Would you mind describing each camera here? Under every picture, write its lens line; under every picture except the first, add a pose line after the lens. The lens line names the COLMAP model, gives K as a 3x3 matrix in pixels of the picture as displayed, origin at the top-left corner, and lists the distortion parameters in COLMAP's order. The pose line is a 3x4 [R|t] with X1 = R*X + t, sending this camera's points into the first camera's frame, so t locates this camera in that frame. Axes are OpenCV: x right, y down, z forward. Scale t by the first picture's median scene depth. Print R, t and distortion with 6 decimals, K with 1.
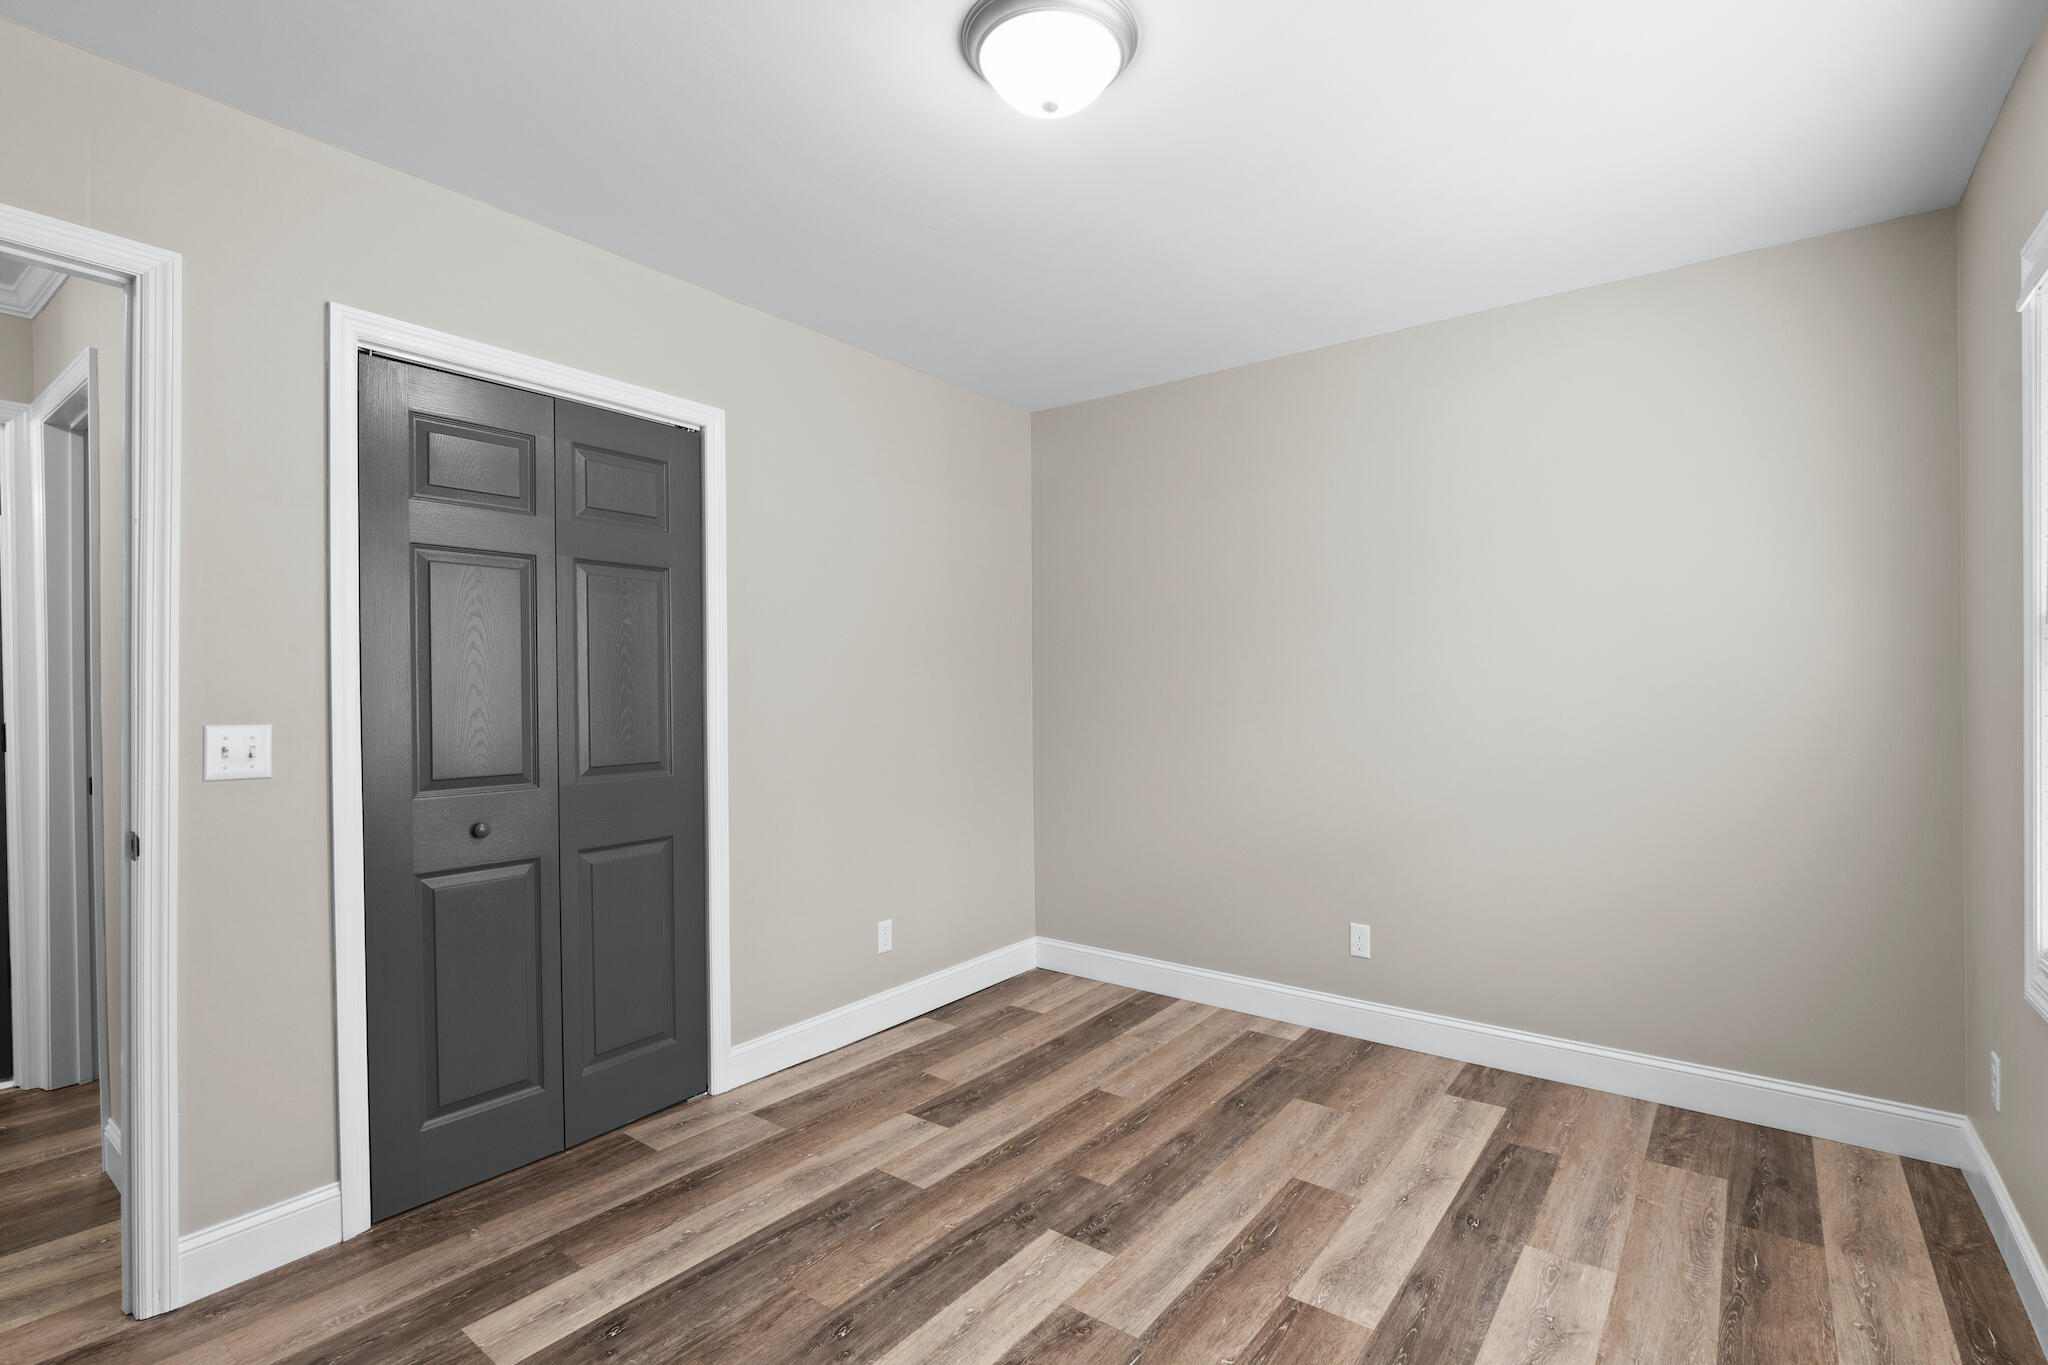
lens RADIAL K [[941.4, 0, 1053.5], [0, 941.4, 687.7], [0, 0, 1]] dist [-0.002161, -0.000441]
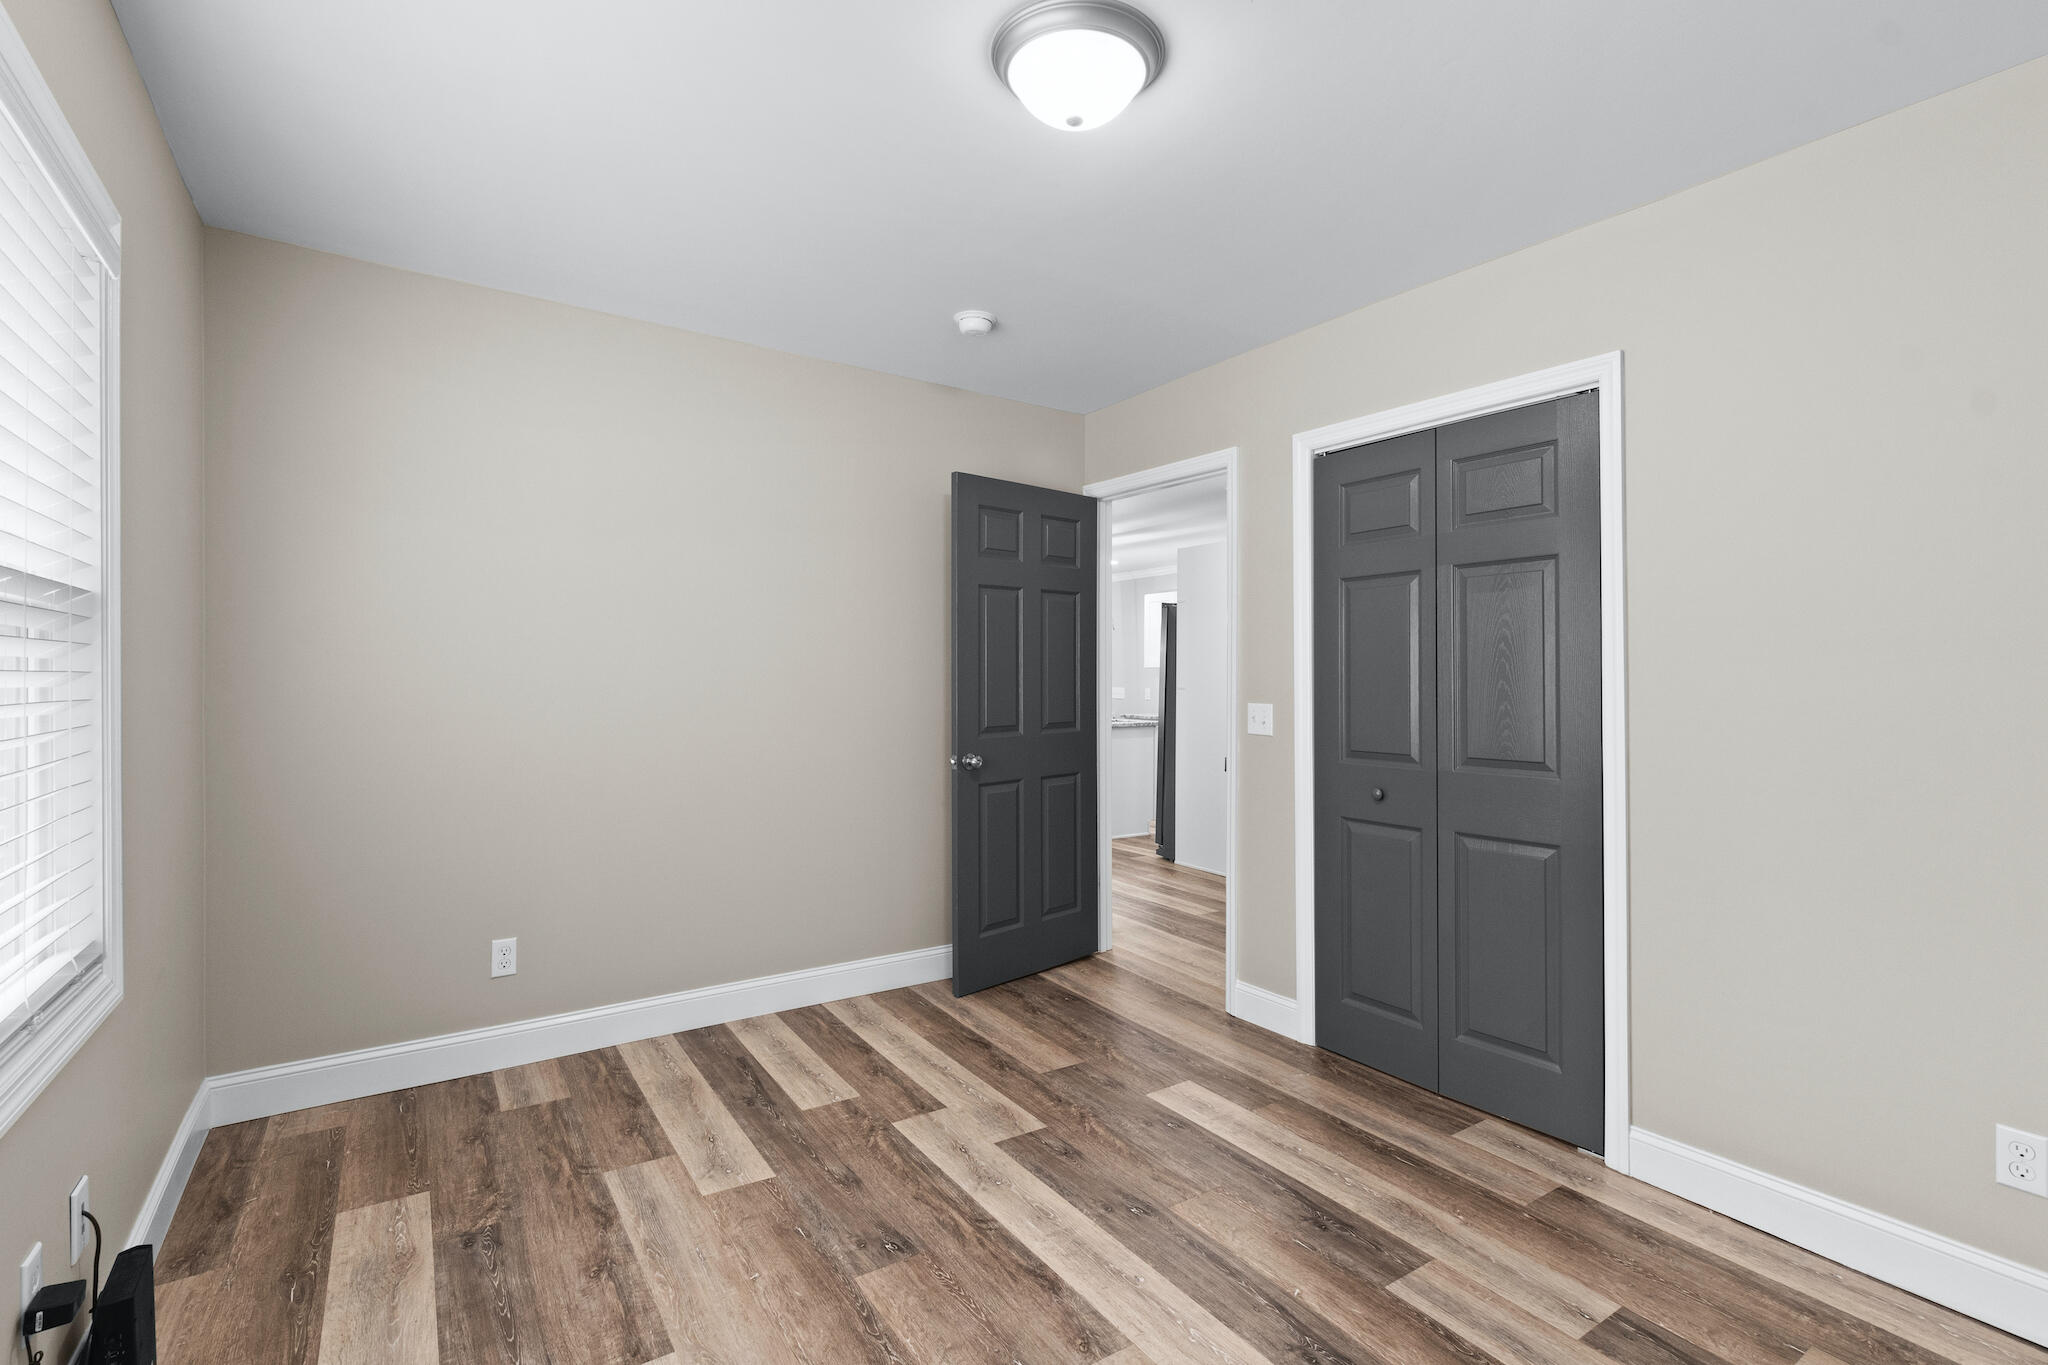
lens RADIAL K [[941.4, 0, 1053.5], [0, 941.4, 687.7], [0, 0, 1]] dist [-0.002161, -0.000441]
pose [[-0.322922, 0.004868, -0.946413, 0.732087], [-0.003417, 0.999974, 0.006309, -0.000303], [0.946420, 0.005271, -0.322897, 0.978689]]
